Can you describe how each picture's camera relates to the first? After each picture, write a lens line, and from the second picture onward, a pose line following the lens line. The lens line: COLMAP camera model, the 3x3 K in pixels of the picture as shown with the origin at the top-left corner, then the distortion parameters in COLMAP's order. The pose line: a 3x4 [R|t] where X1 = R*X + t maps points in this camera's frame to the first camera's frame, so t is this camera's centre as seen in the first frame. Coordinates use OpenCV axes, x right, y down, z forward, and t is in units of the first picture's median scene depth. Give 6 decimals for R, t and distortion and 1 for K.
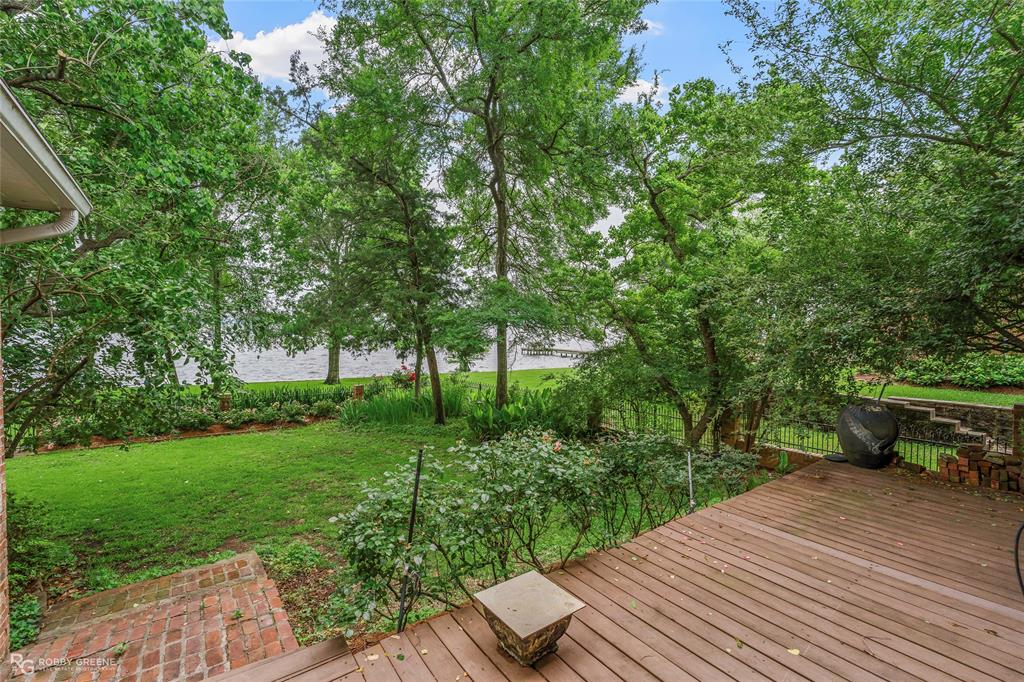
lens RADIAL K [[464.1, 0, 510.2], [0, 464.1, 334.9], [0, 0, 1]] dist [-0.000744, 0.000090]
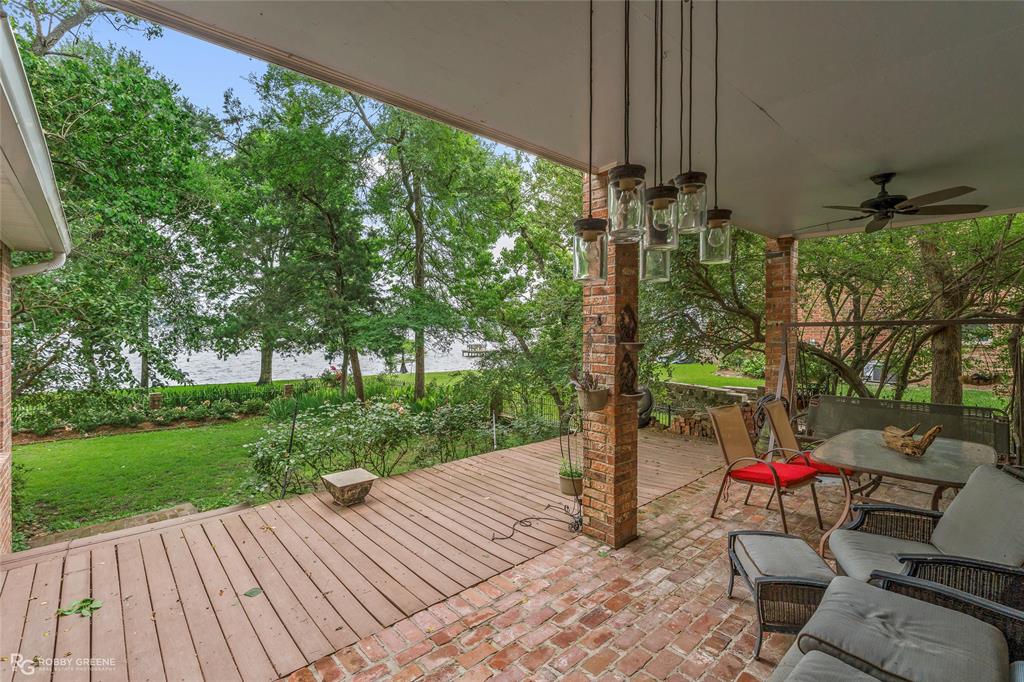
lens RADIAL K [[466.7, 0, 508.6], [0, 466.7, 328.3], [0, 0, 1]] dist [0.000031, 0.000015]
pose [[0.994112, 0.001846, 0.108339, 0.077525], [0.000269, 0.999810, -0.019501, -0.000630], [-0.108354, 0.019415, 0.993923, -0.161408]]
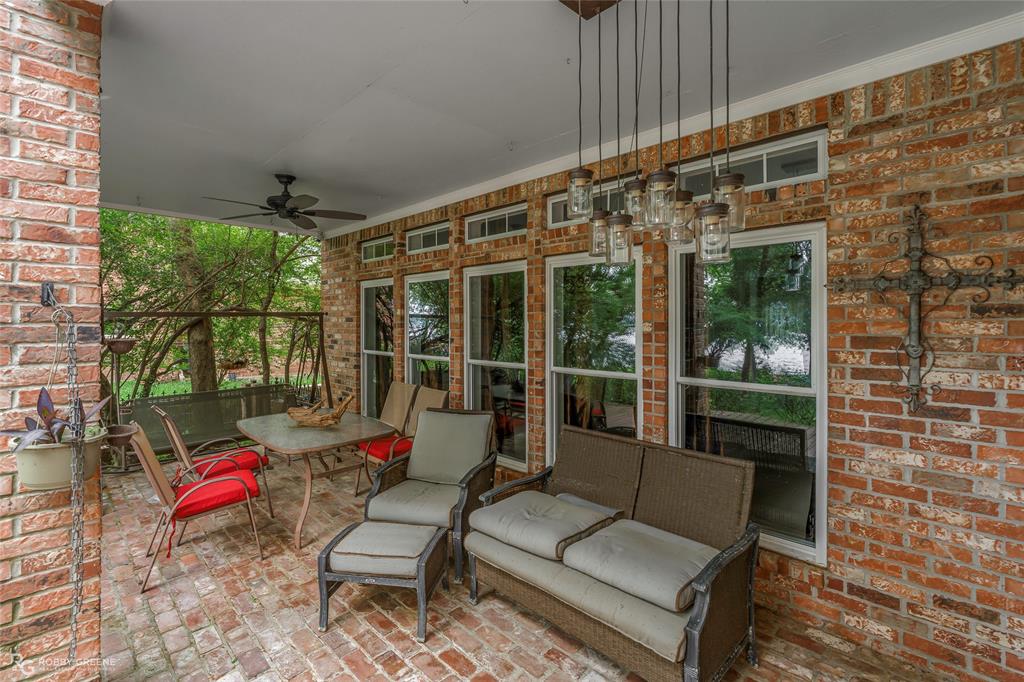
lens RADIAL K [[474.0, 0, 508.2], [0, 474.0, 320.8], [0, 0, 1]] dist [0.002061, 0.000506]
pose [[-0.172753, 0.009390, 0.984920, -0.124528], [0.019493, 0.999791, -0.006112, 0.001180], [-0.984772, 0.018143, -0.172900, 0.295234]]
